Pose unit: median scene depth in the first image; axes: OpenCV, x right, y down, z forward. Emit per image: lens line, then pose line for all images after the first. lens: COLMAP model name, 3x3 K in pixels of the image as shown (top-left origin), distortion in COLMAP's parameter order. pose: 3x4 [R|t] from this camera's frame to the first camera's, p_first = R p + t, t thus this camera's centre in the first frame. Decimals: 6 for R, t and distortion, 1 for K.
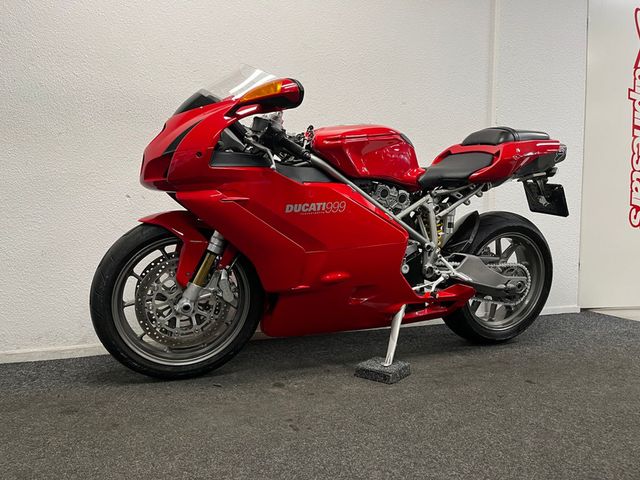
lens RADIAL K [[481.4, 0, 320.0], [0, 481.4, 240.0], [0, 0, 1]] dist [0.035240, -0.007343]
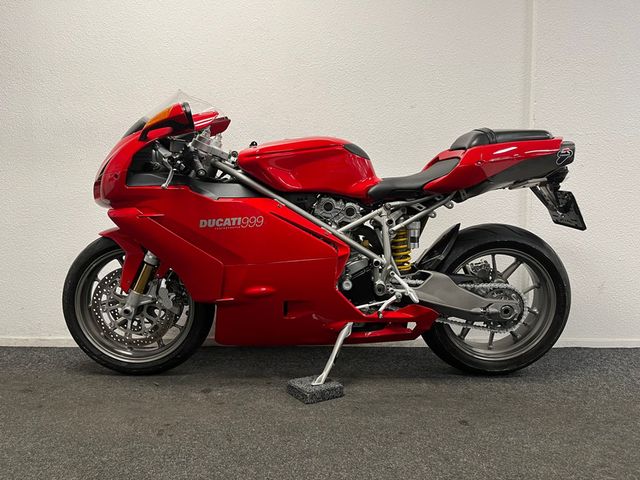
lens RADIAL K [[481.4, 0, 320.0], [0, 481.4, 240.0], [0, 0, 1]] dist [0.035240, -0.007343]
pose [[0.936323, 0.013843, -0.350866, 0.450830], [-0.017094, 0.999835, -0.006169, -0.022723], [0.350723, 0.011773, 0.936405, 0.086140]]
